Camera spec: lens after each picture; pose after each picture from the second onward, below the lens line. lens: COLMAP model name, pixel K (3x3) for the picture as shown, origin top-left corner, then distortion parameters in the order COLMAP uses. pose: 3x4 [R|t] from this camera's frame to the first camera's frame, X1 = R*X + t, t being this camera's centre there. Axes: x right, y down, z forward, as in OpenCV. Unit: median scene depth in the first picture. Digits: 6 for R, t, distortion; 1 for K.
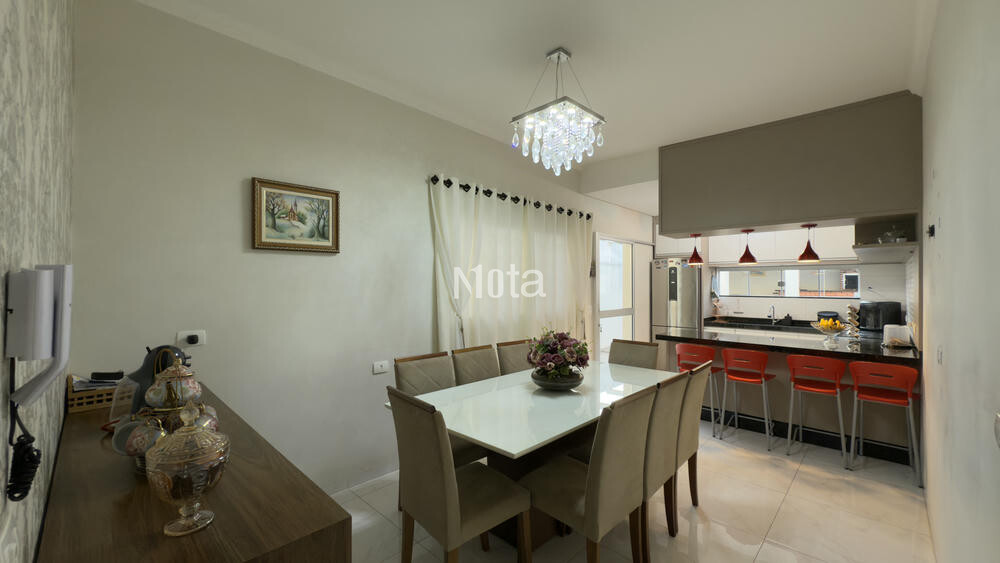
lens RADIAL K [[400.0, 0, 502.1], [0, 400.0, 281.1], [0, 0, 1]] dist [0.000039, 0.000001]
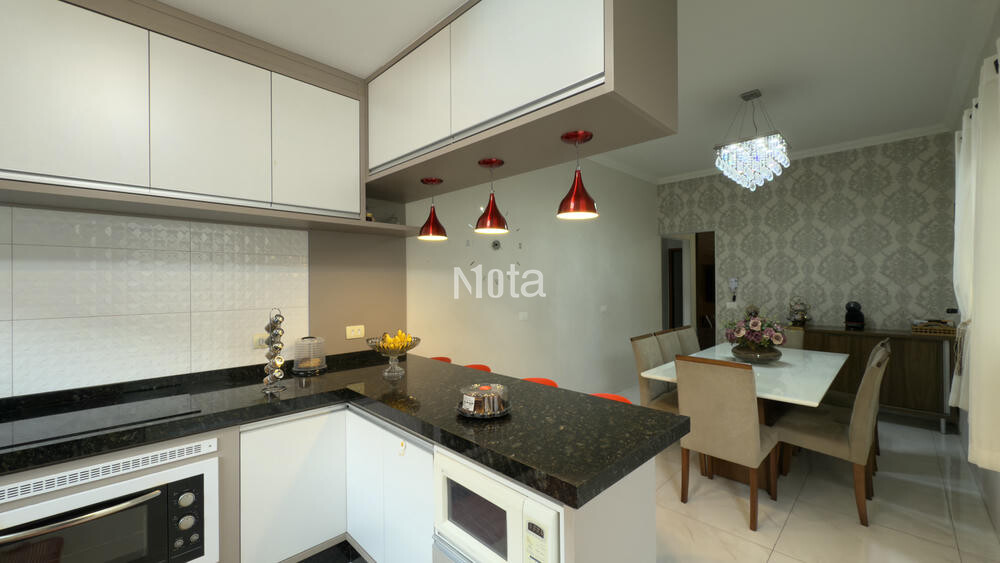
lens RADIAL K [[400.0, 0, 499.4], [0, 400.0, 280.5], [0, 0, 1]] dist [0.000039, 0.000001]
pose [[-0.999915, 0.006232, 0.011437, 0.391382], [0.006204, 0.999978, -0.002461, 0.016999], [-0.011452, -0.002389, -0.999932, 1.003261]]
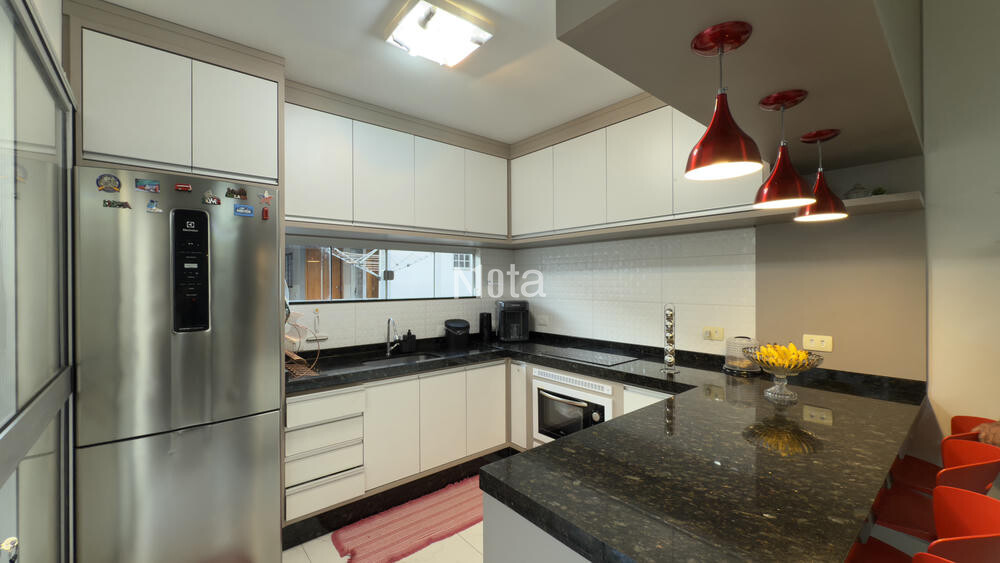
lens RADIAL K [[400.0, 0, 501.0], [0, 400.0, 281.8], [0, 0, 1]] dist [0.000039, 0.000001]
pose [[0.085850, -0.002334, 0.996305, 0.184792], [0.003058, 0.999993, 0.002079, 0.015911], [-0.996303, 0.002868, 0.085856, 0.816527]]
